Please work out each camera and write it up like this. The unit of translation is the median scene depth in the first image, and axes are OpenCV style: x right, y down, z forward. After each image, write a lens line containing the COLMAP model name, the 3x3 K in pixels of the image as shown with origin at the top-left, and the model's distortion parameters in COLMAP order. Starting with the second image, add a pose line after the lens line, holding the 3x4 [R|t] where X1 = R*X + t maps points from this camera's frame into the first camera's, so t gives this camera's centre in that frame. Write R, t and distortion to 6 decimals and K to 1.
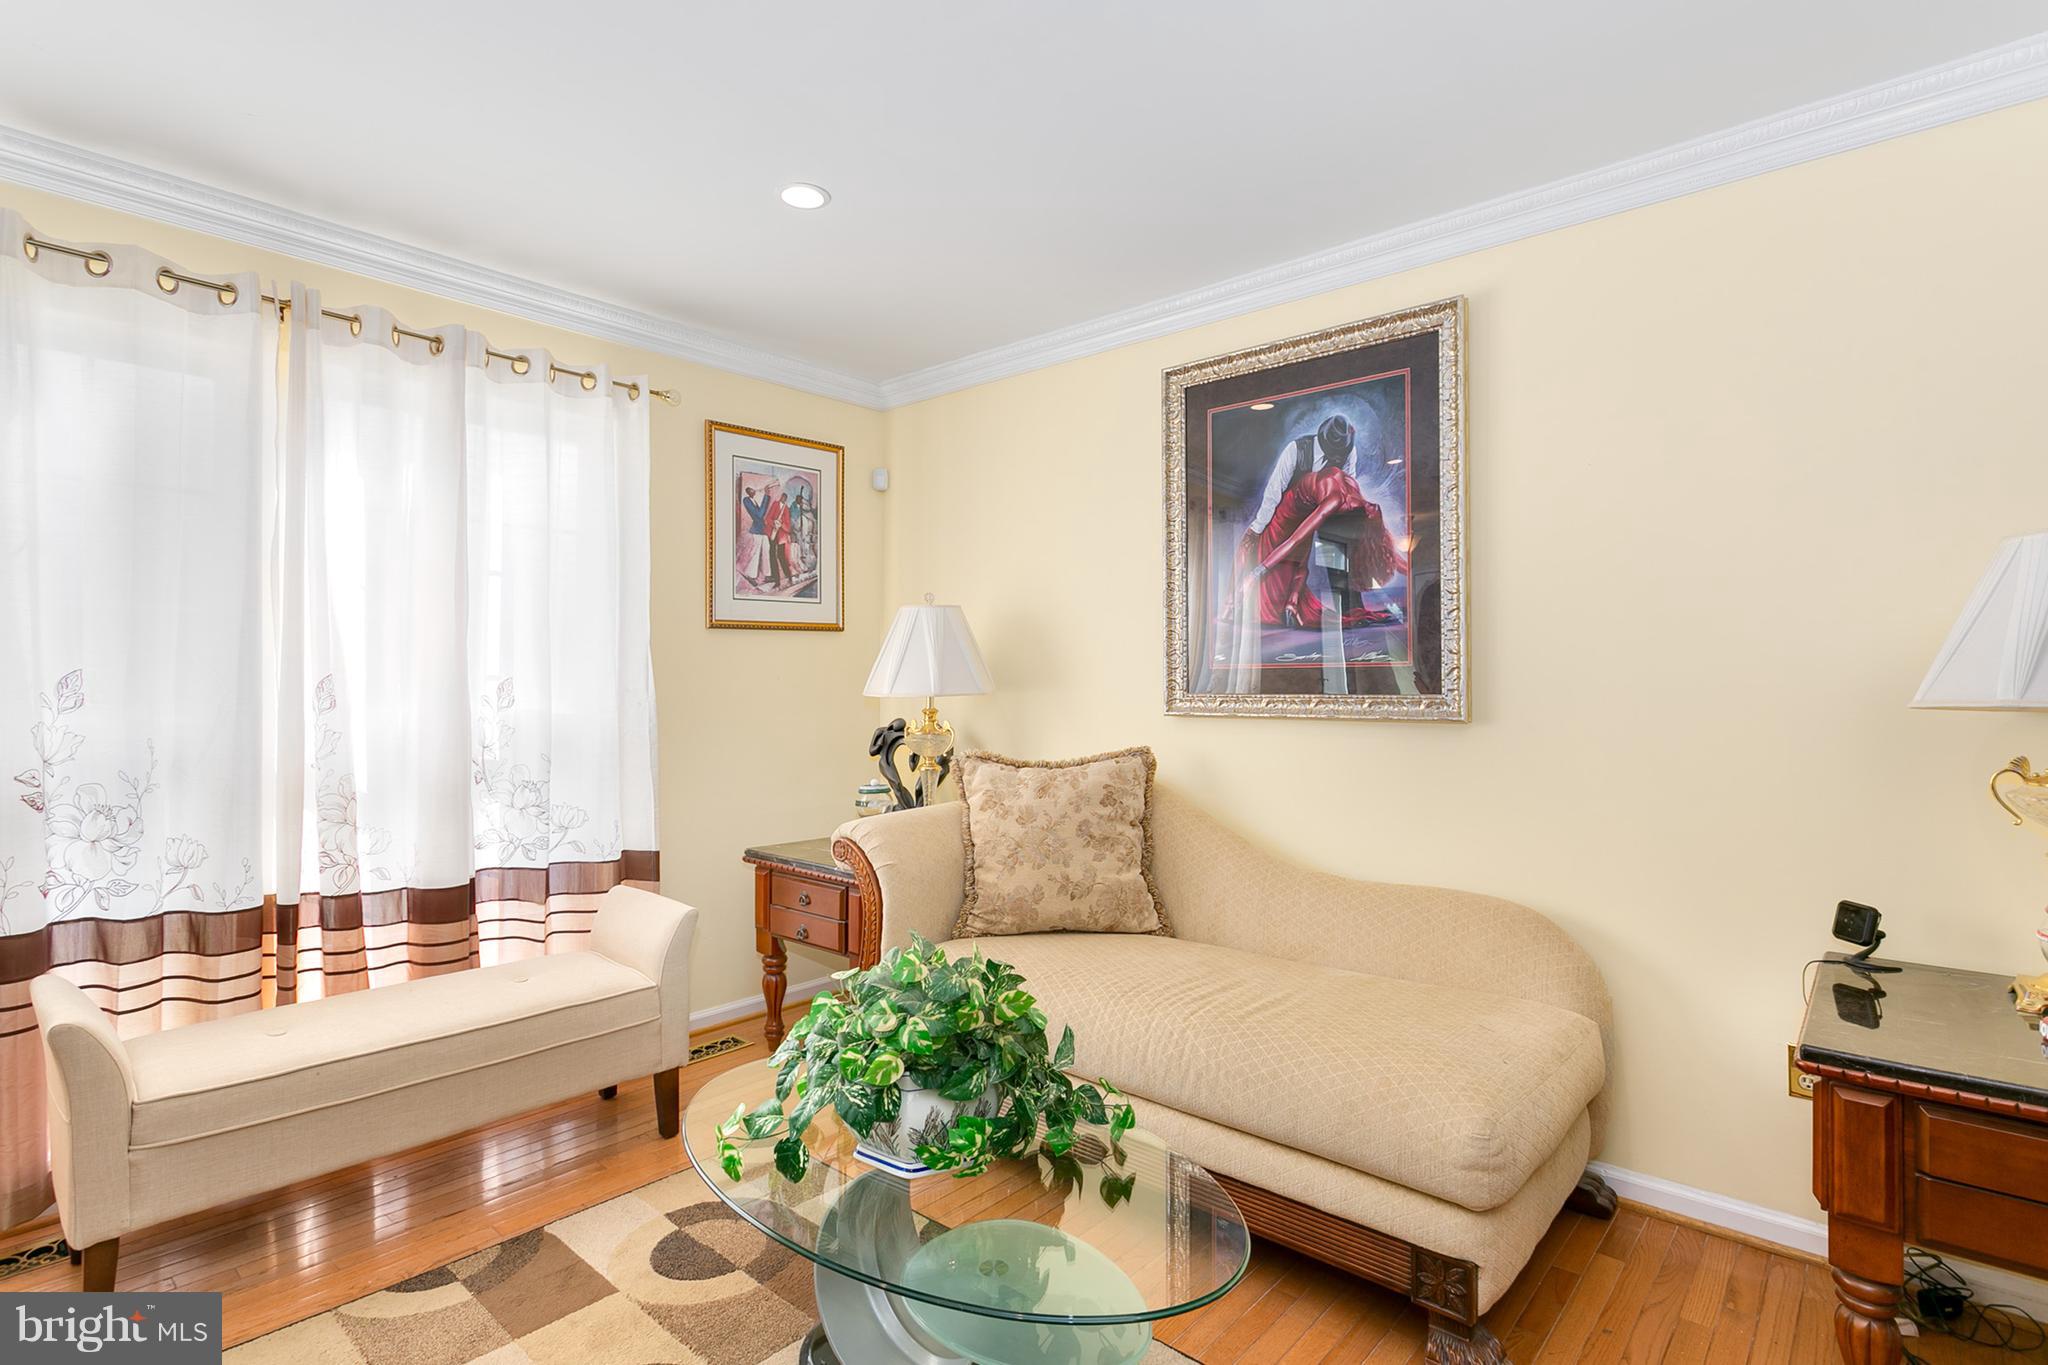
lens RADIAL K [[998.8, 0, 1034.8], [0, 998.8, 683.1], [0, 0, 1]] dist [0.004580, -0.000383]
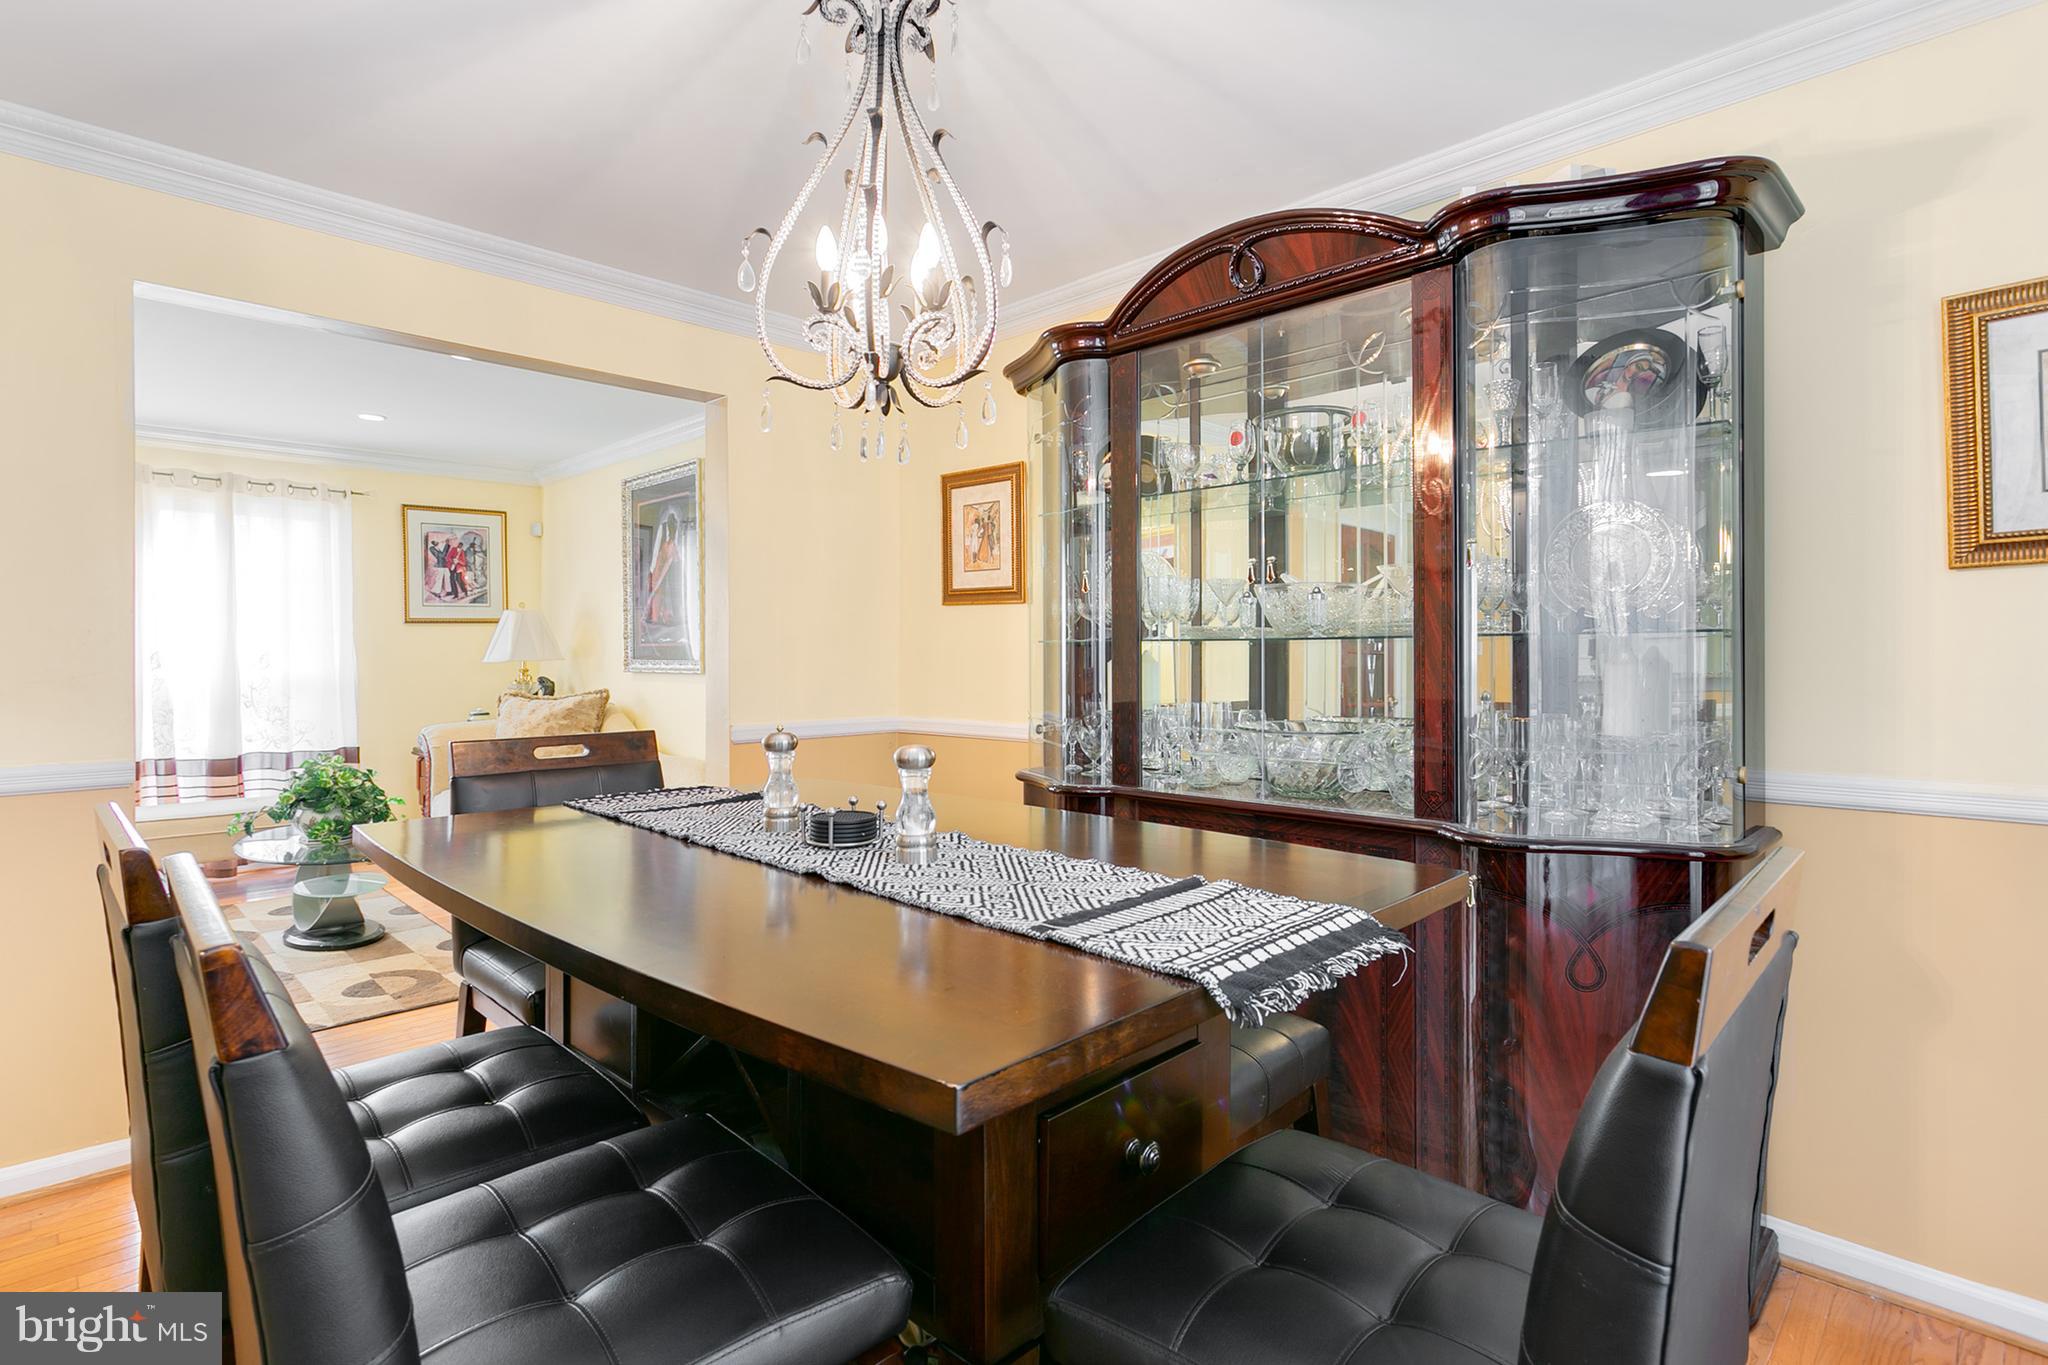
lens RADIAL K [[998.8, 0, 1031.2], [0, 998.8, 673.3], [0, 0, 1]] dist [0.004580, -0.000383]
pose [[0.998870, -0.003365, -0.047412, 1.041744], [0.004405, 0.999751, 0.021857, -0.001404], [0.047327, -0.022041, 0.998636, -0.852880]]
